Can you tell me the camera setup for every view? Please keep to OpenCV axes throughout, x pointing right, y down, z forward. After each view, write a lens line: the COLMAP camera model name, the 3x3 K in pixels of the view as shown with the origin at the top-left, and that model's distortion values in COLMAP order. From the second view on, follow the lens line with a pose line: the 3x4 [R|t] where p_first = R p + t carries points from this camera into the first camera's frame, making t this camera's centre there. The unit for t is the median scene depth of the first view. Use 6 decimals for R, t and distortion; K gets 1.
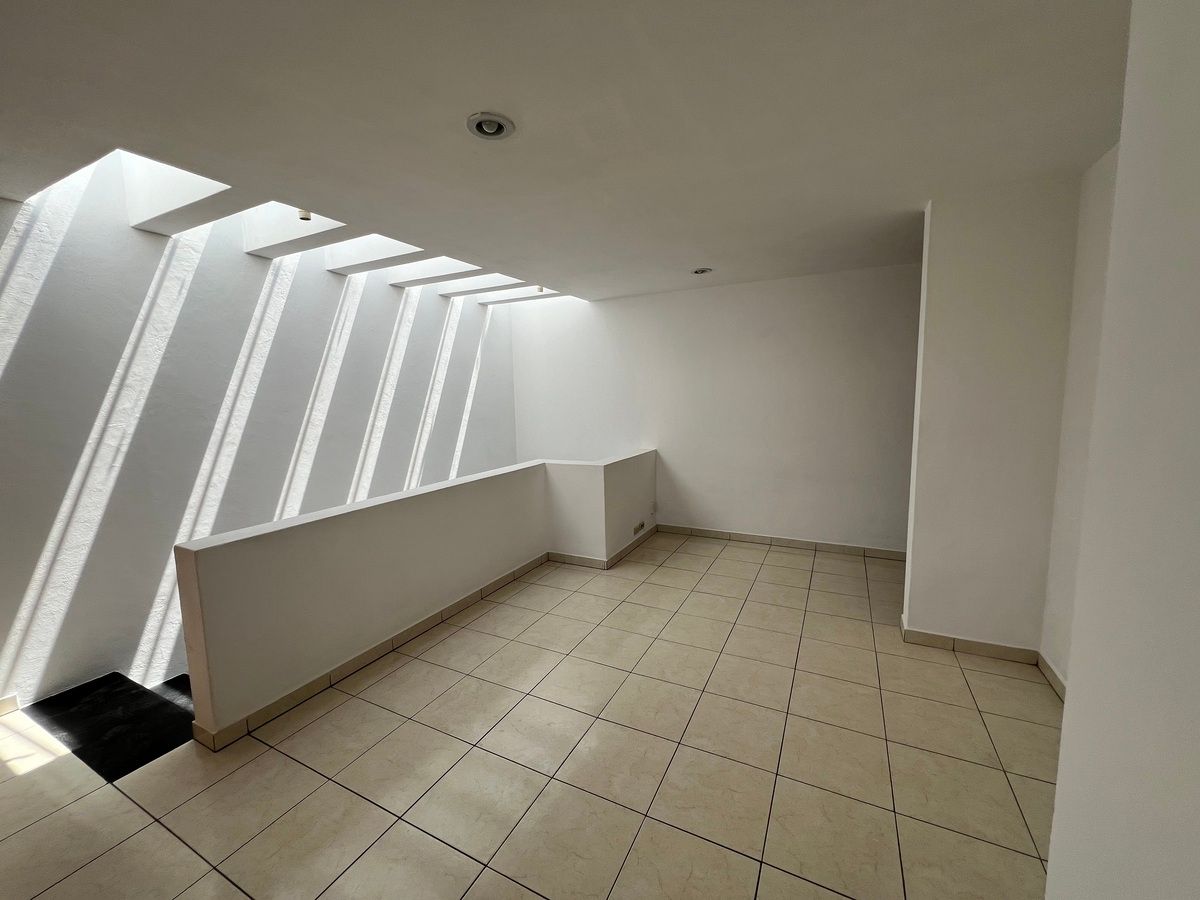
lens RADIAL K [[480.0, 0, 600.0], [0, 480.0, 450.0], [0, 0, 1]] dist [0.000560, 0.000448]
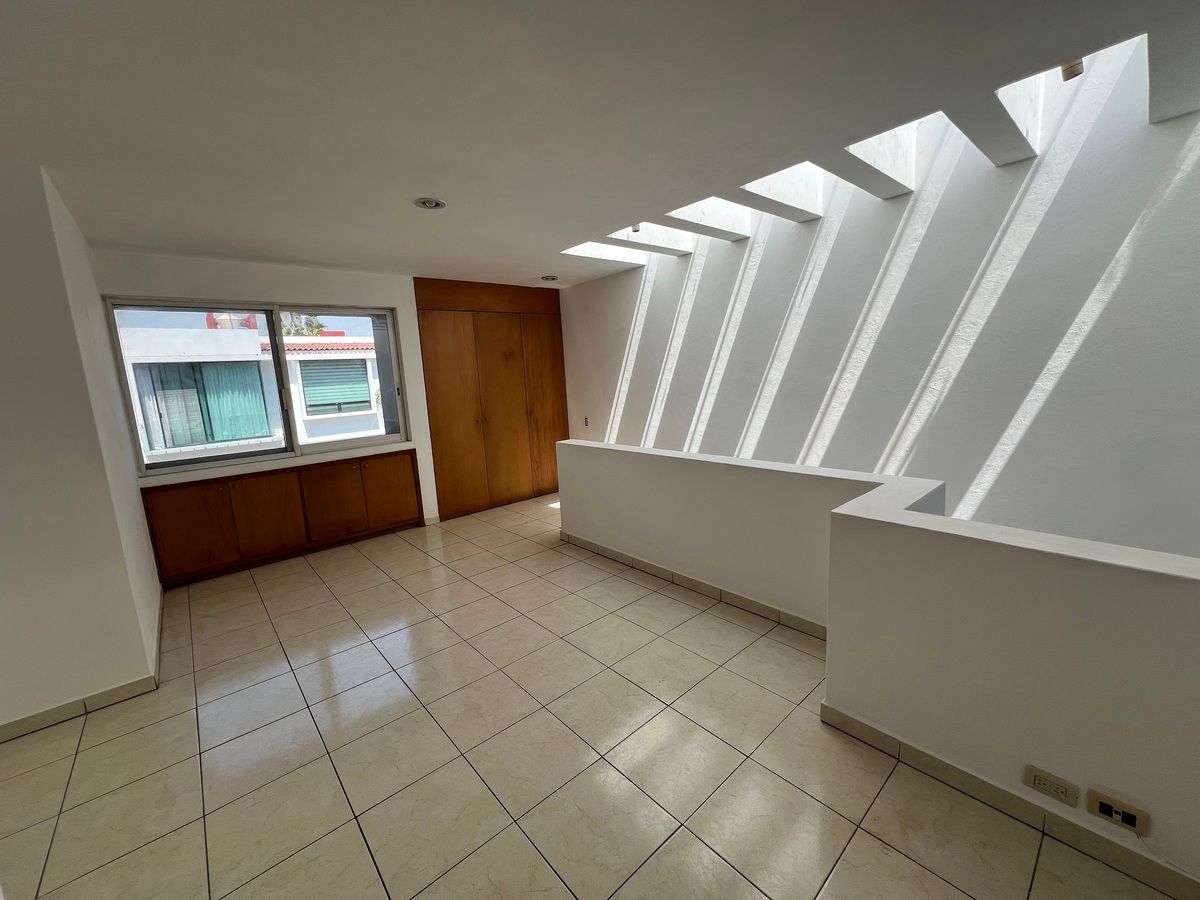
lens RADIAL K [[480.0, 0, 600.0], [0, 480.0, 450.0], [0, 0, 1]] dist [0.000560, 0.000448]
pose [[-0.363506, 0.196011, -0.910738, 0.539160], [-0.045599, 0.972699, 0.227547, -0.131277], [0.930475, 0.124243, -0.344644, 1.014512]]
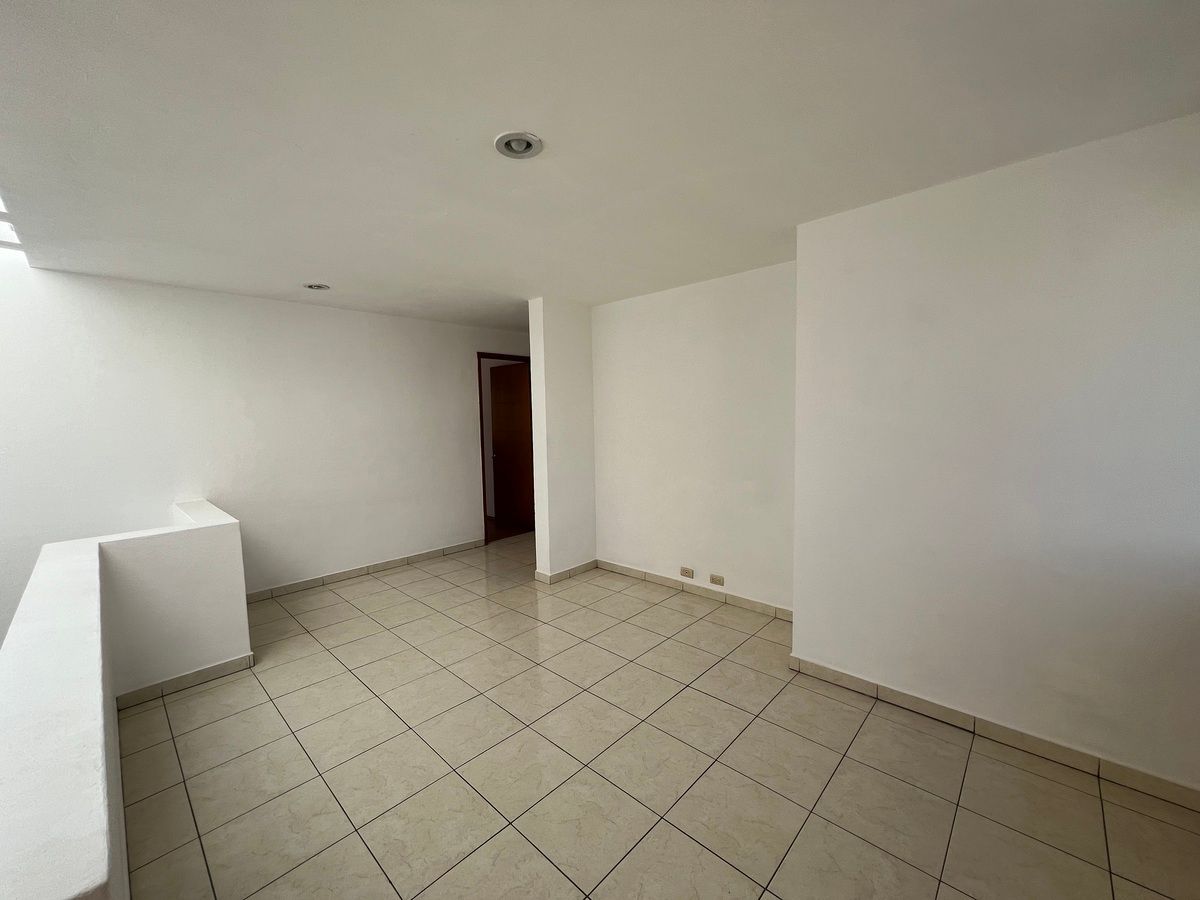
lens RADIAL K [[480.0, 0, 600.0], [0, 480.0, 450.0], [0, 0, 1]] dist [0.000560, 0.000448]
pose [[0.278216, -0.058508, 0.958735, -0.559702], [0.128363, 0.991455, 0.023255, -0.022092], [-0.951903, 0.116596, 0.283349, 0.295061]]
